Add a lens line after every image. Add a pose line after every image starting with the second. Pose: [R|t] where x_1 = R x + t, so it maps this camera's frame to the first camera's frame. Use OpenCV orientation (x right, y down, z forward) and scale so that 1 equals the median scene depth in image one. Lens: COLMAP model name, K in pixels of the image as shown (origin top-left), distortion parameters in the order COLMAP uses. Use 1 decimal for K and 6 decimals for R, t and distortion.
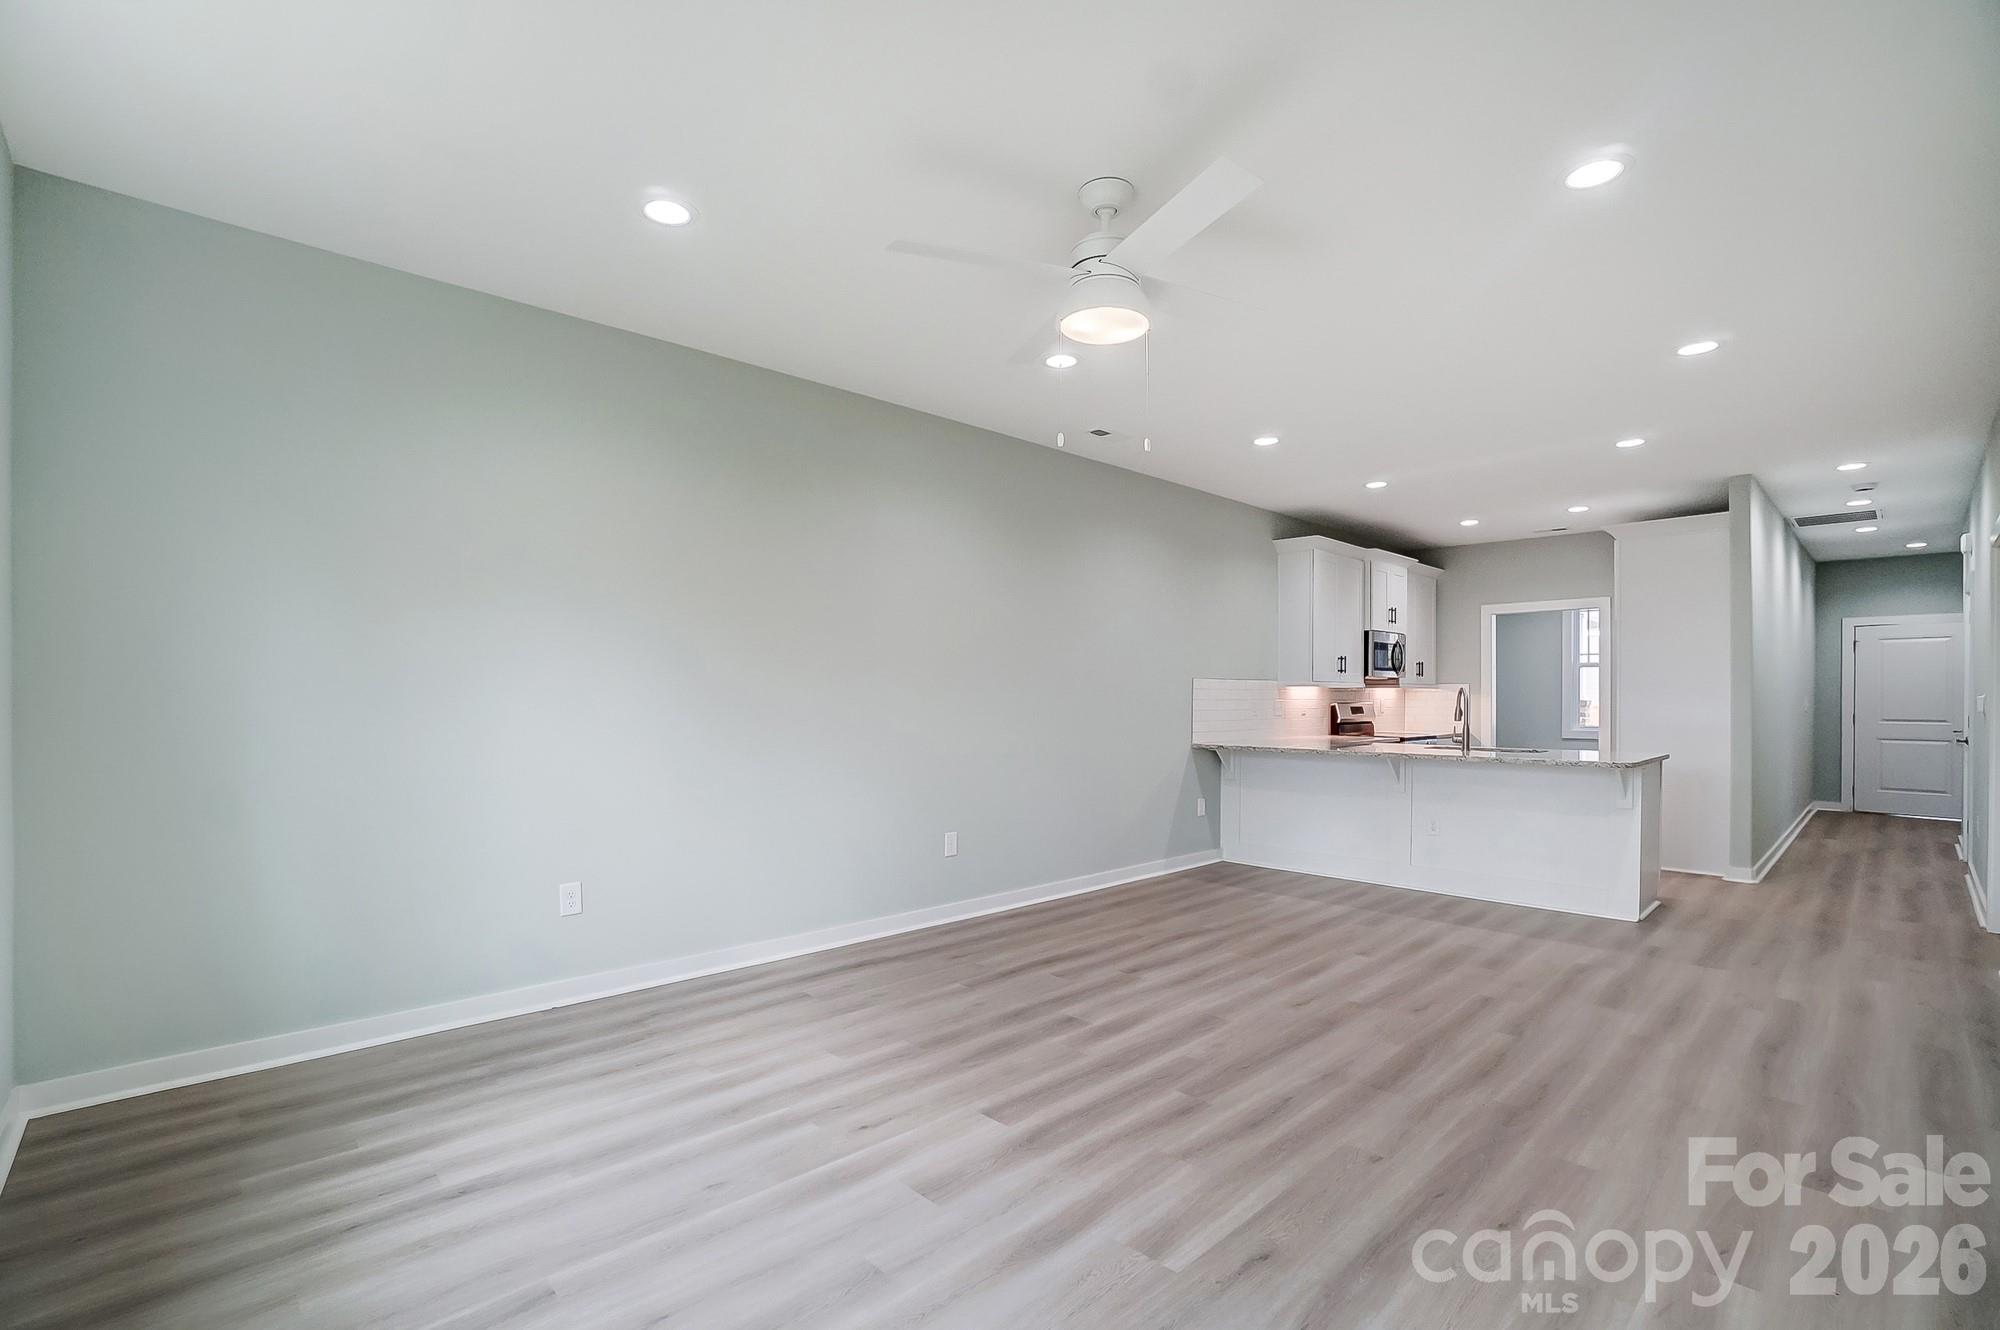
lens RADIAL K [[893.9, 0, 982.6], [0, 893.9, 703.1], [0, 0, 1]] dist [-0.039913, 0.000645]
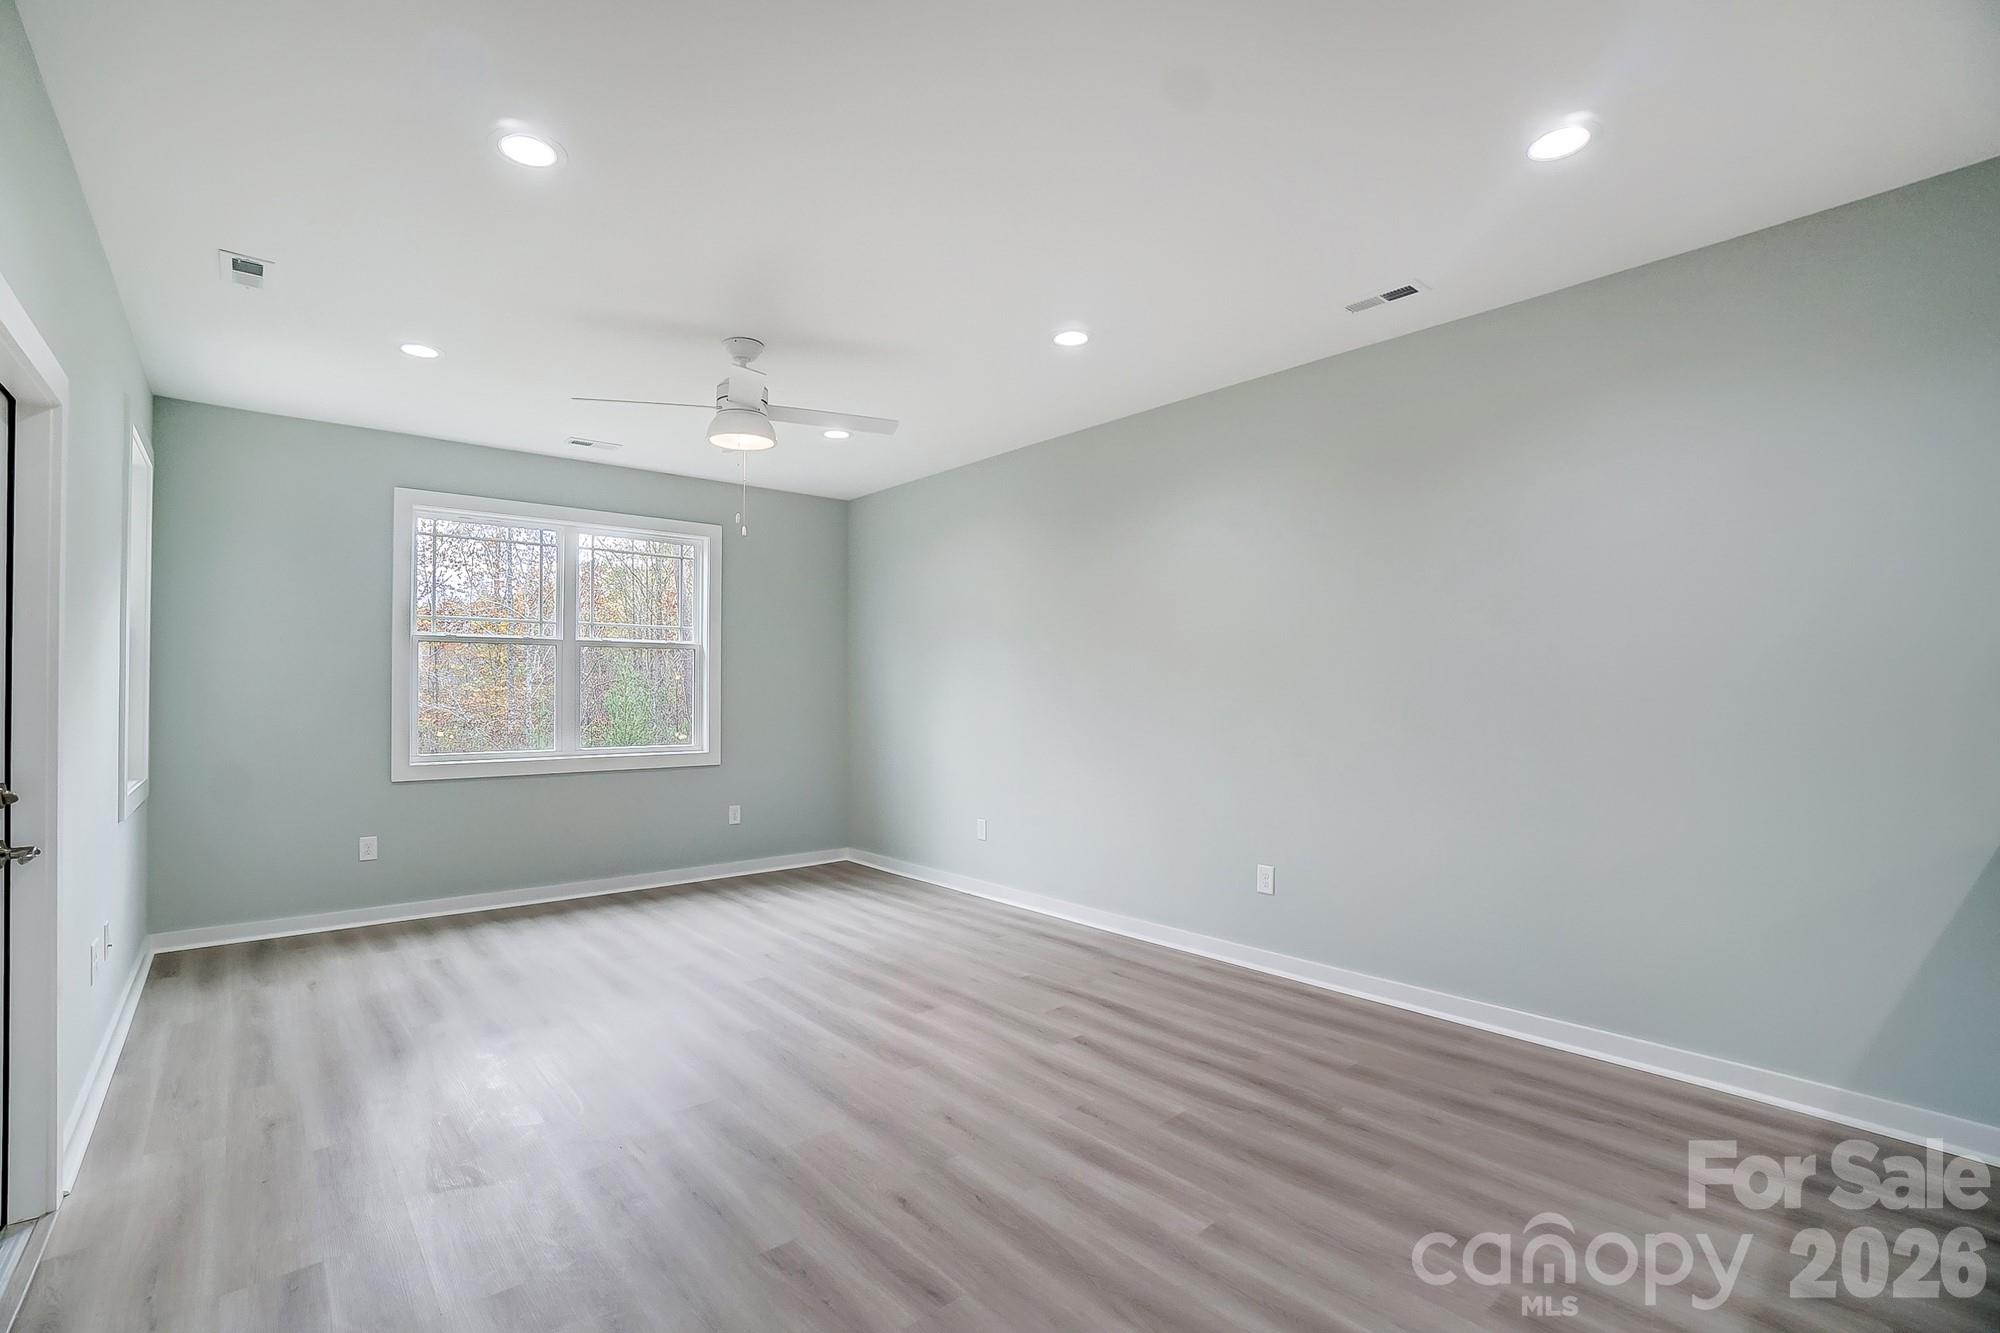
lens RADIAL K [[893.9, 0, 982.6], [0, 893.9, 704.6], [0, 0, 1]] dist [-0.039913, 0.000645]
pose [[-0.055231, 0.006696, -0.998451, 1.014897], [-0.005101, 0.999963, 0.006989, -0.011559], [0.998461, 0.005479, -0.055195, 0.986556]]
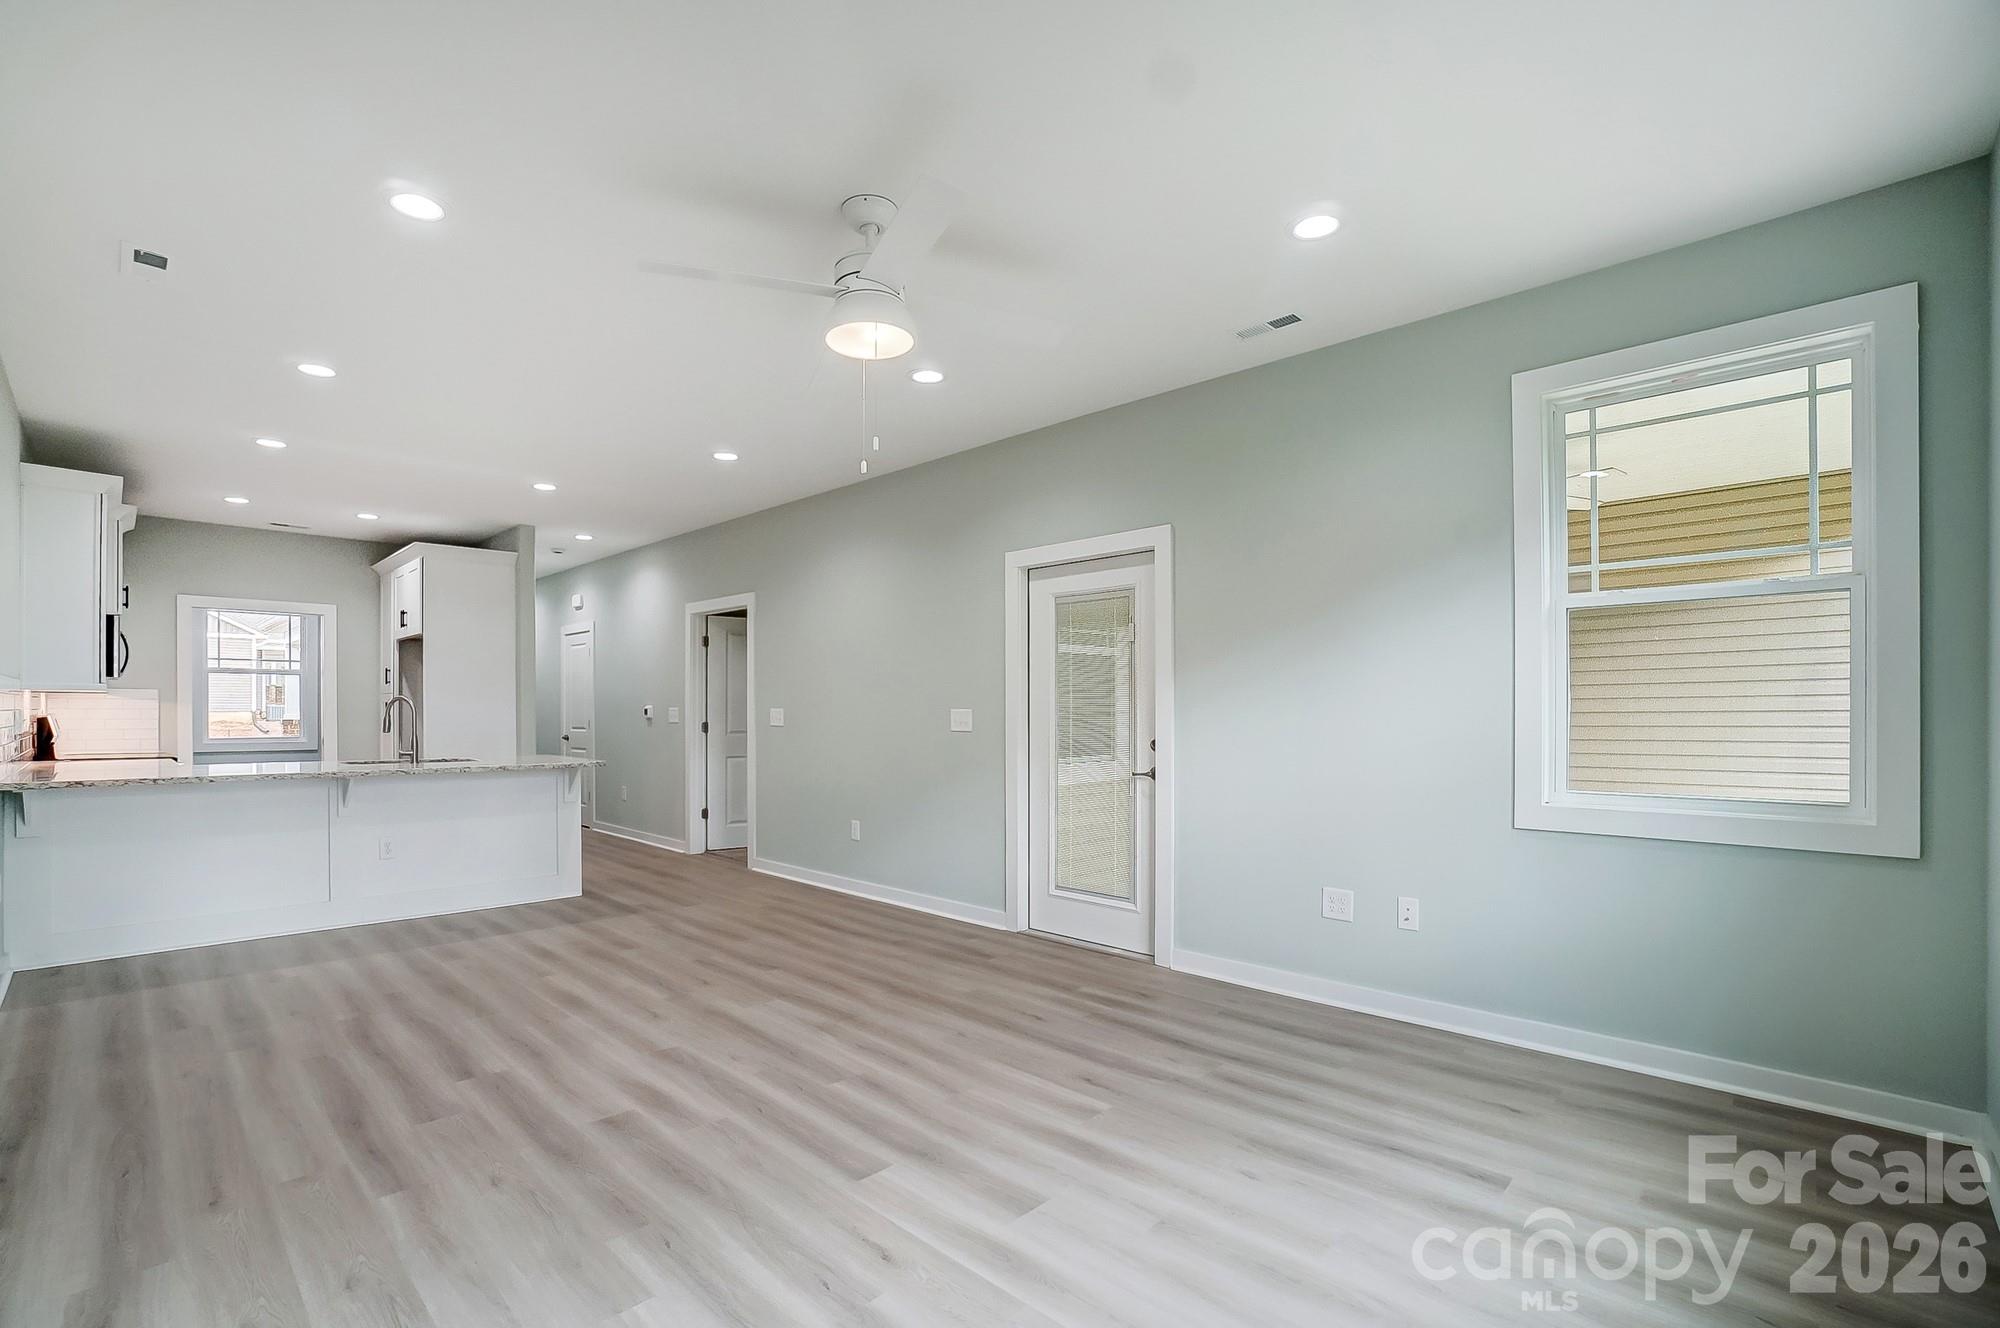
lens RADIAL K [[893.9, 0, 982.6], [0, 893.9, 702.1], [0, 0, 1]] dist [-0.039913, 0.000645]
pose [[-0.035080, 0.008770, 0.999346, -0.599349], [0.003194, 0.999957, -0.008664, -0.001457], [-0.999379, 0.002888, -0.035107, 0.616880]]
